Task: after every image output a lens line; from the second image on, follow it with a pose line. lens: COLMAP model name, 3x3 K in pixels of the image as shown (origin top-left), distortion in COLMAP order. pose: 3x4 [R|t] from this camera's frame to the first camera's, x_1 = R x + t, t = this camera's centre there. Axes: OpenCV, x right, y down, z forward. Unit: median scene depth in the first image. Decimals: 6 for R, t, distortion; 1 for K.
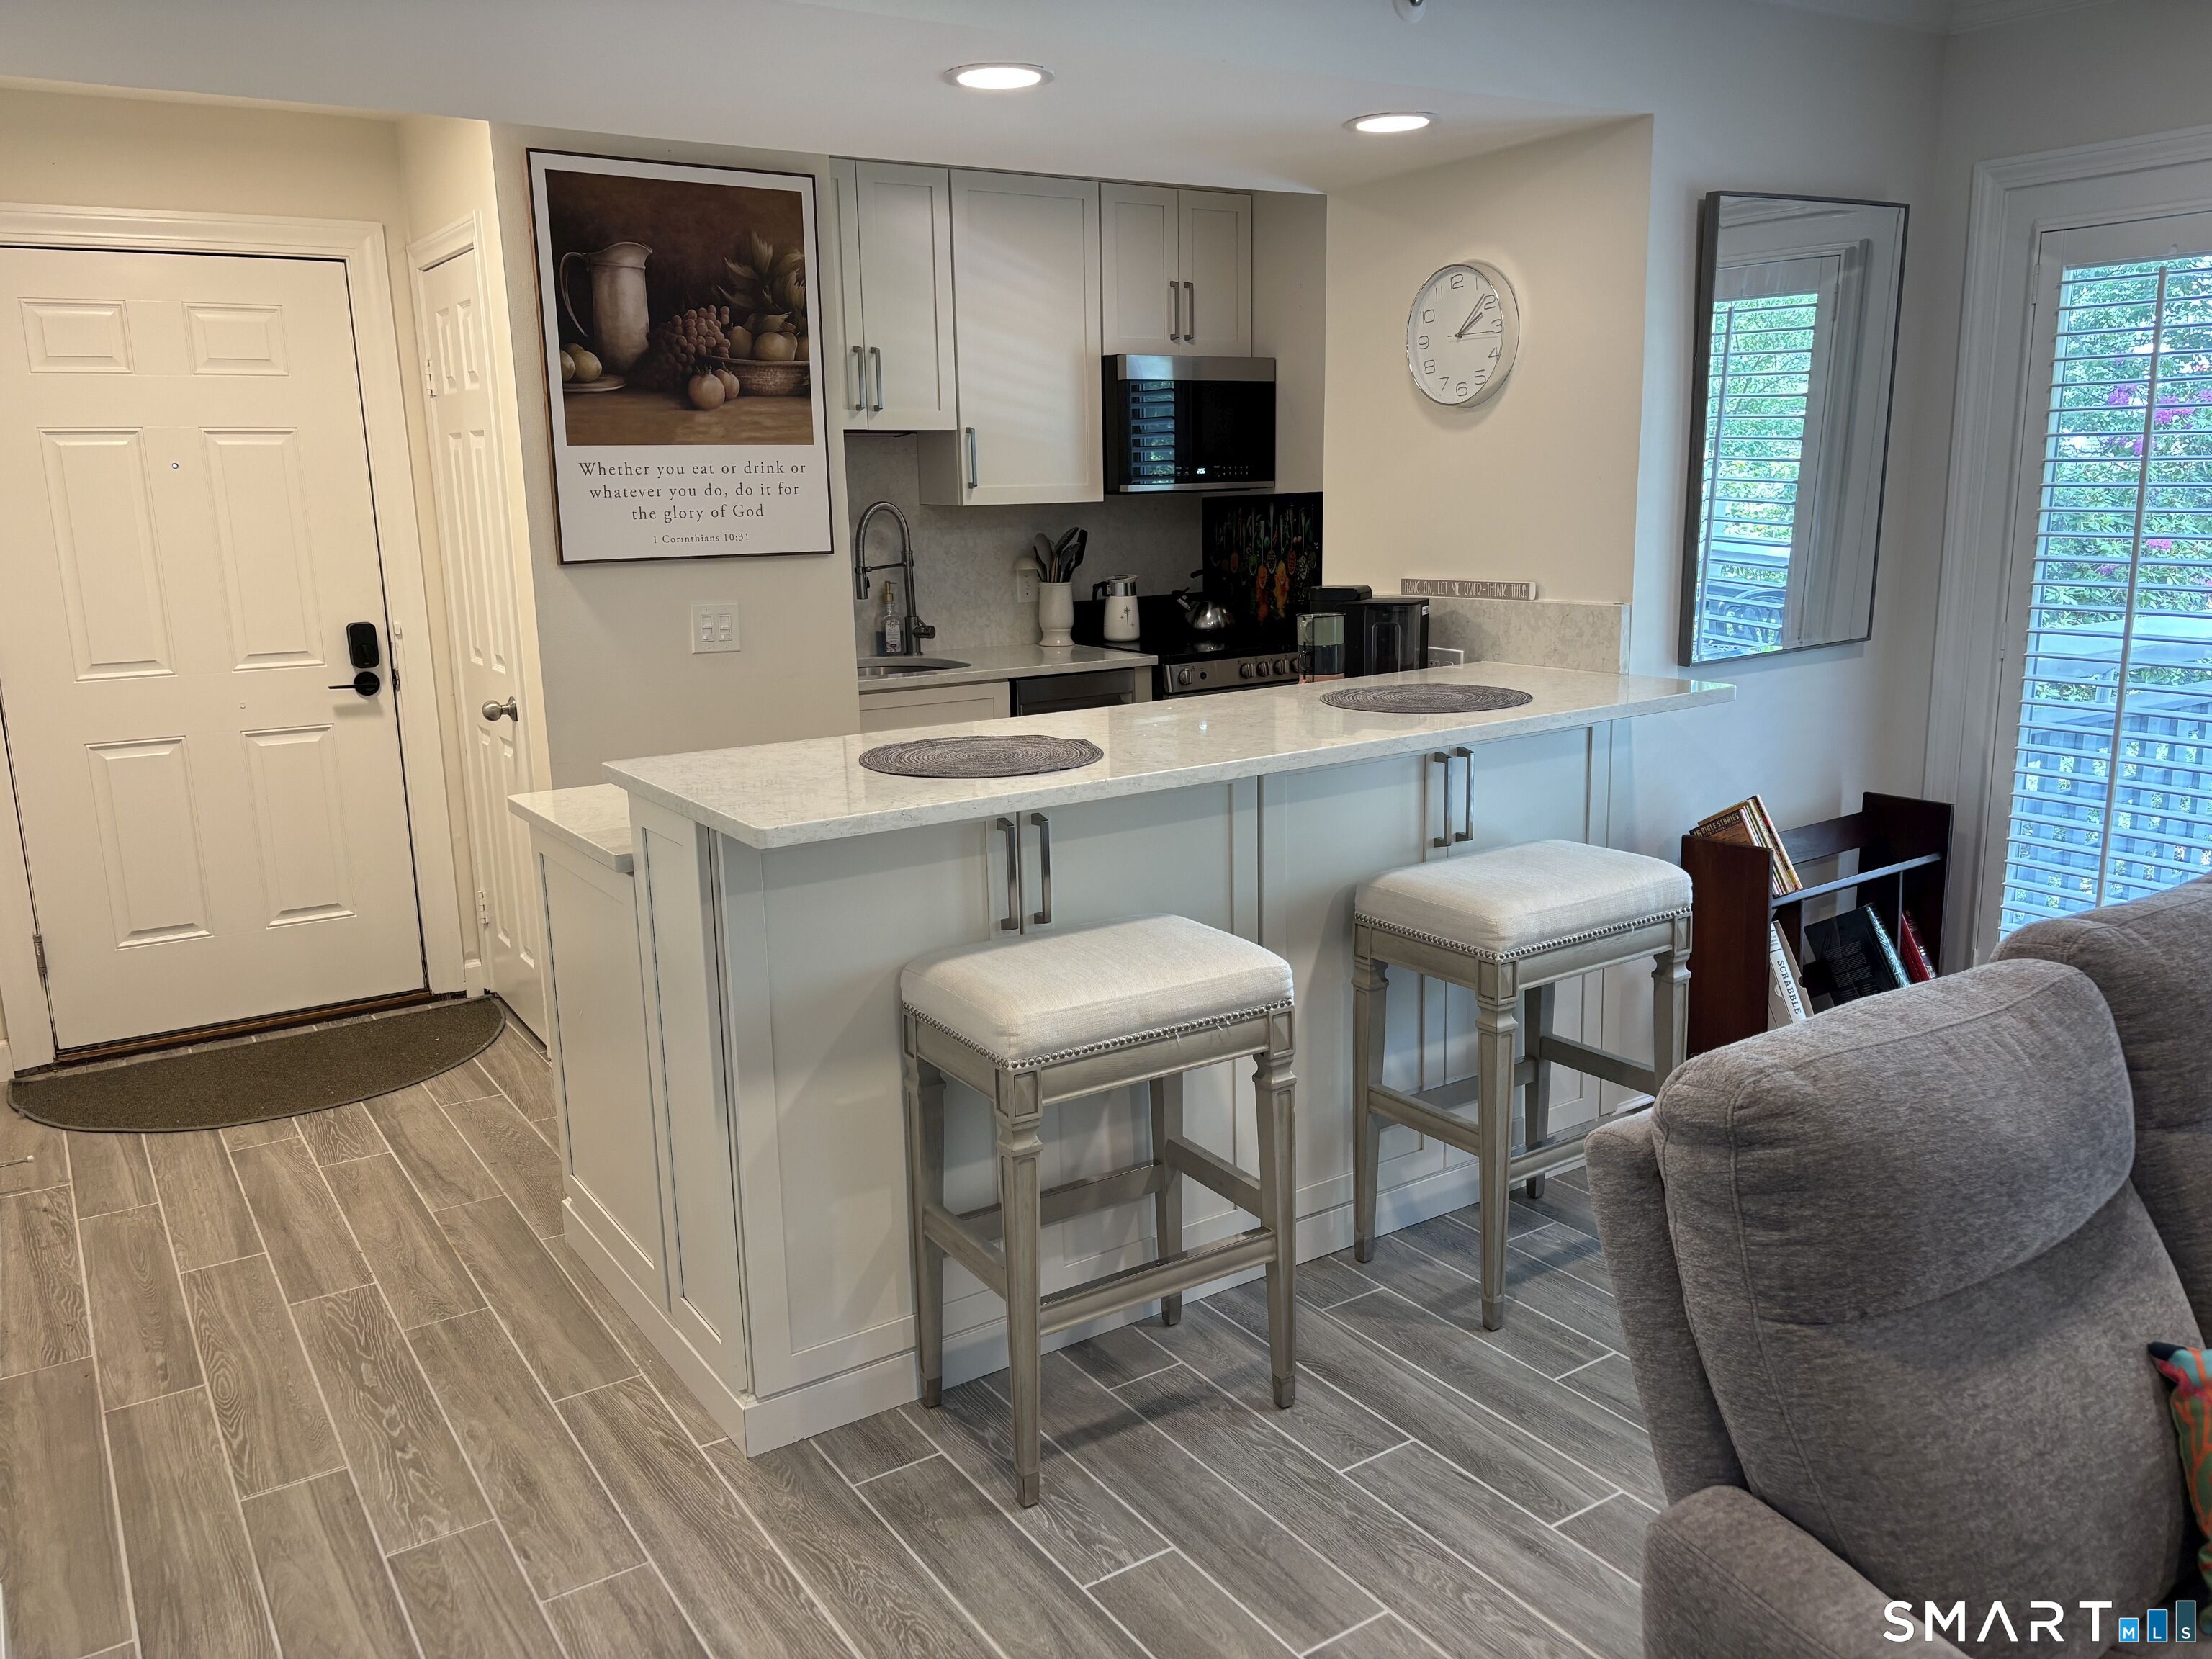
lens RADIAL K [[1675.1, 0, 1114.4], [0, 1675.1, 827.7], [0, 0, 1]] dist [-0.002834, -0.005874]
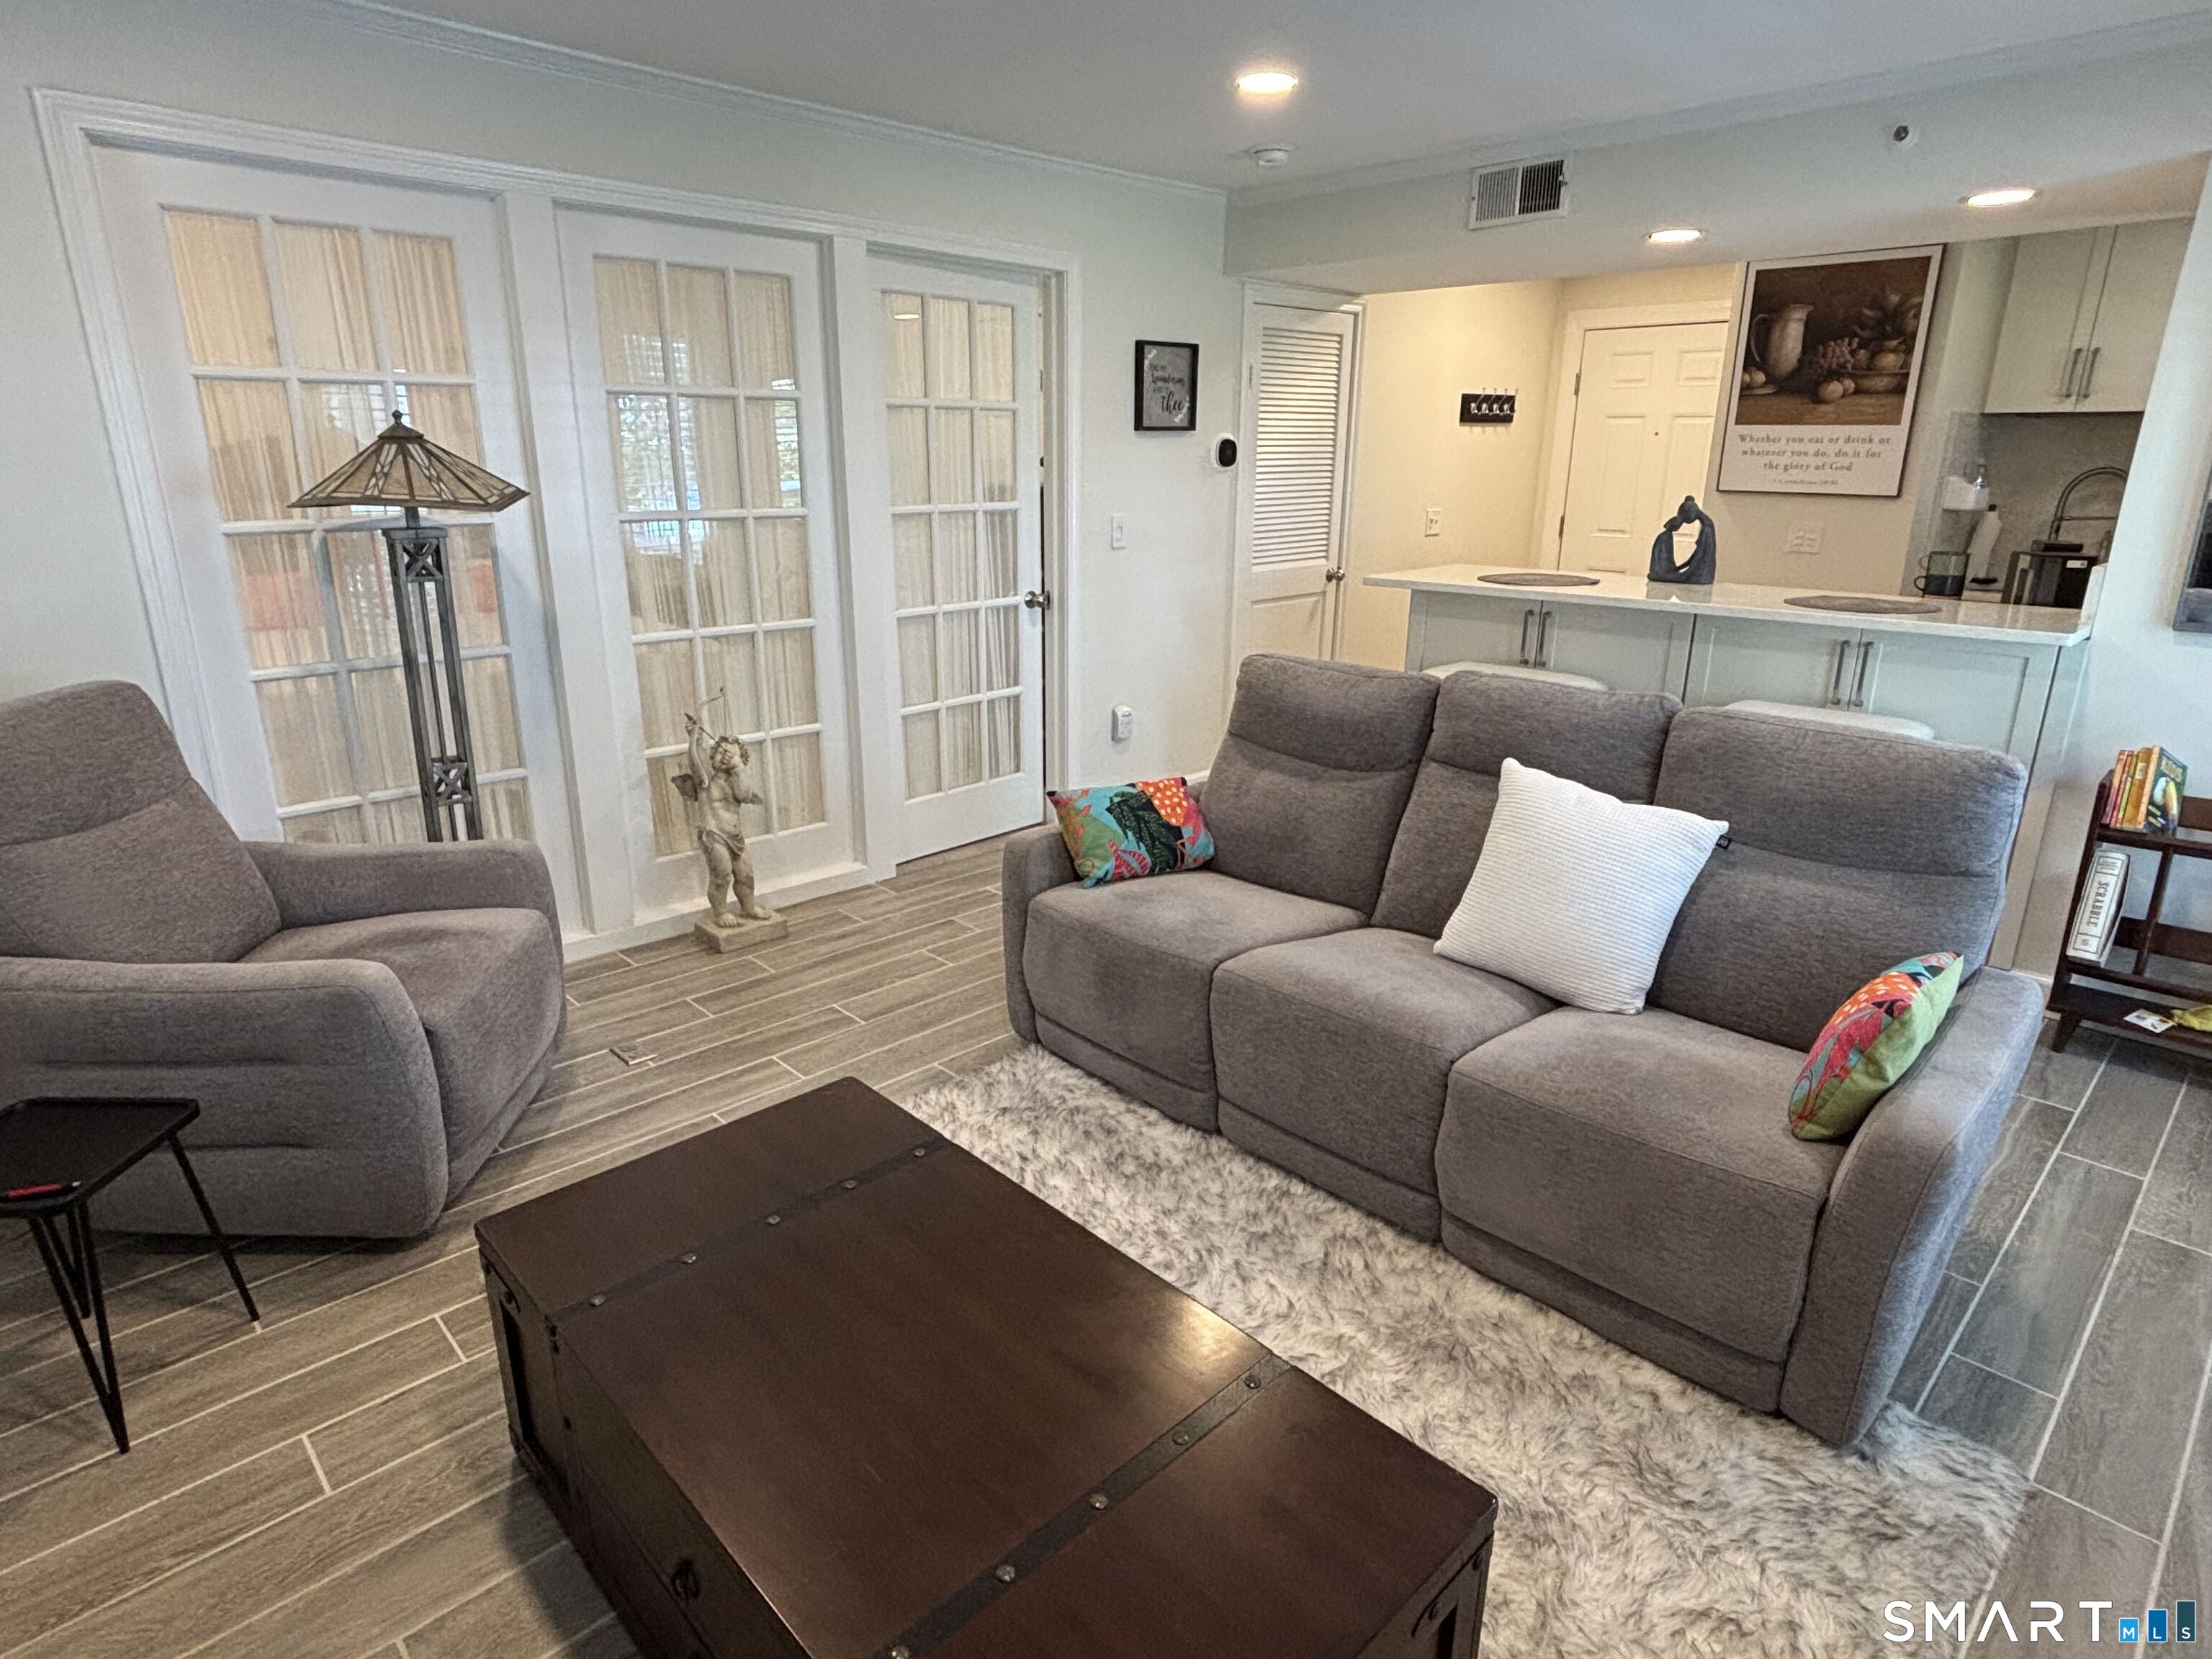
lens RADIAL K [[1244.6, 0, 1105.2], [0, 1244.6, 834.3], [0, 0, 1]] dist [-0.007260, -0.000687]
pose [[0.184515, 0.317761, -0.930044, 0.948552], [-0.207473, 0.937561, 0.279167, -0.045782], [0.960682, 0.141449, 0.238921, 0.082293]]
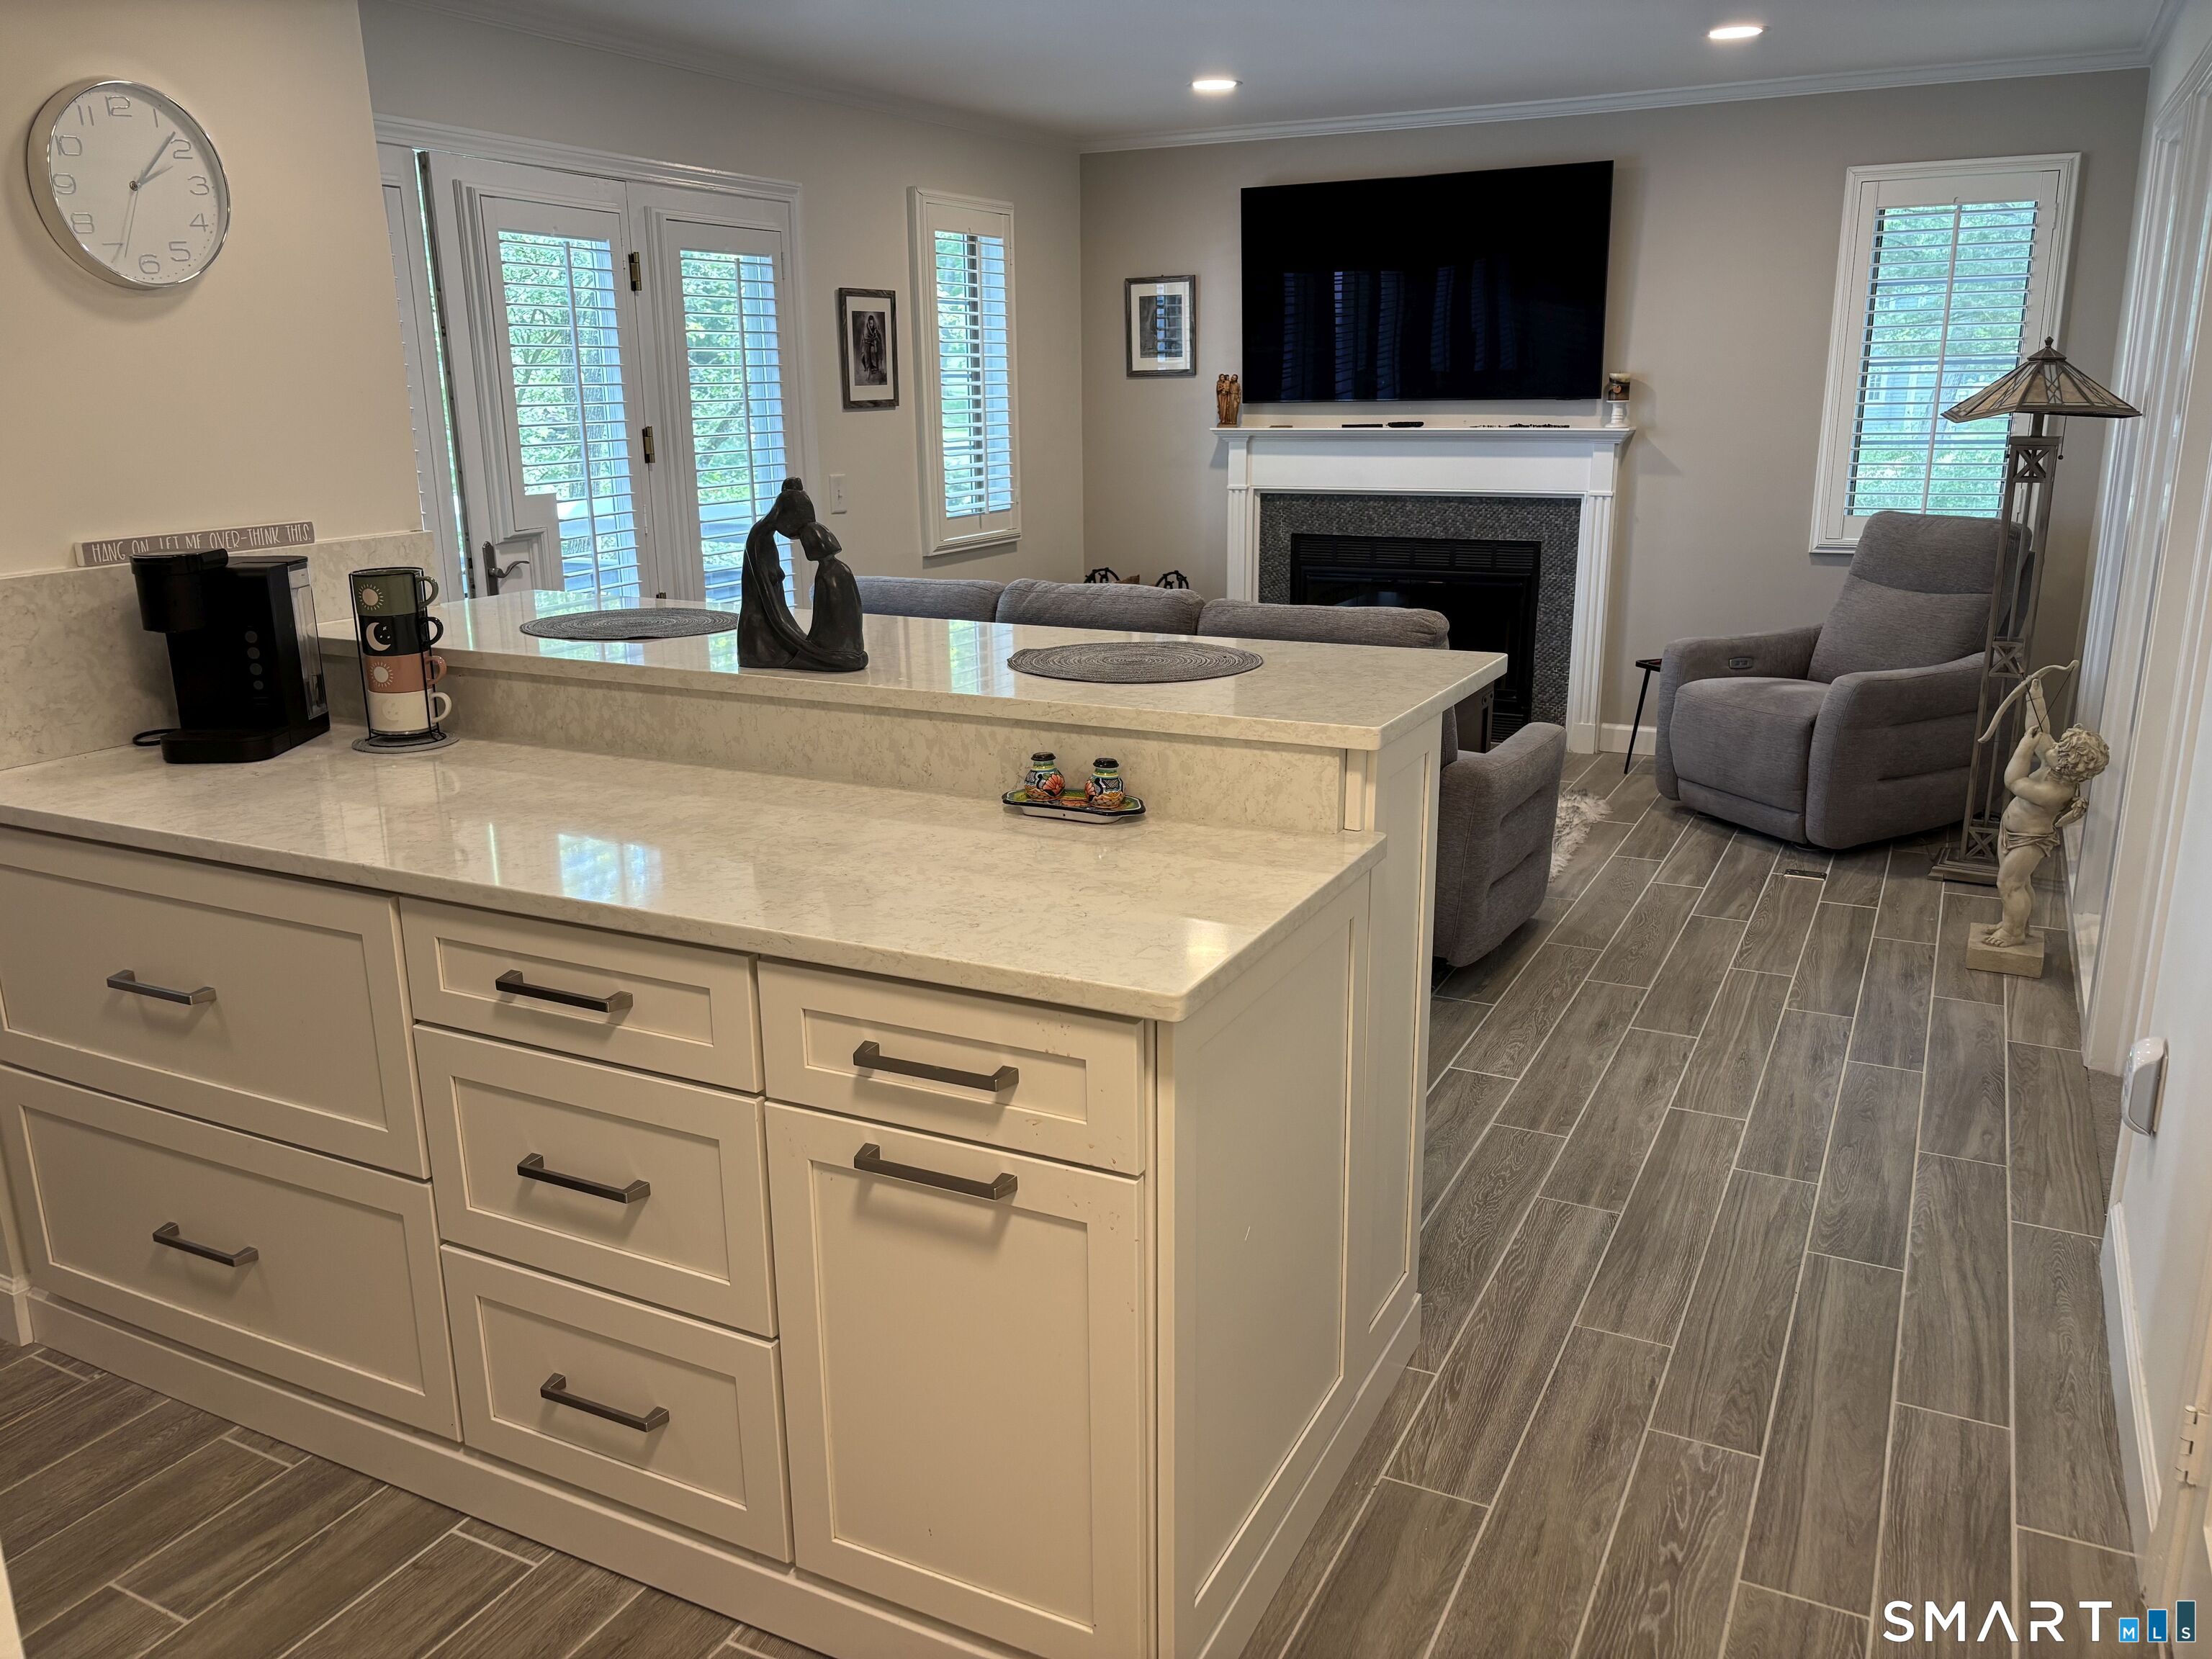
lens RADIAL K [[1675.1, 0, 1121.4], [0, 1675.1, 830.7], [0, 0, 1]] dist [-0.002834, -0.005874]
pose [[-0.497461, -0.192447, 0.845871, -0.599975], [0.197718, 0.924264, 0.326562, -0.177241], [-0.844654, 0.329696, -0.421735, 0.957617]]
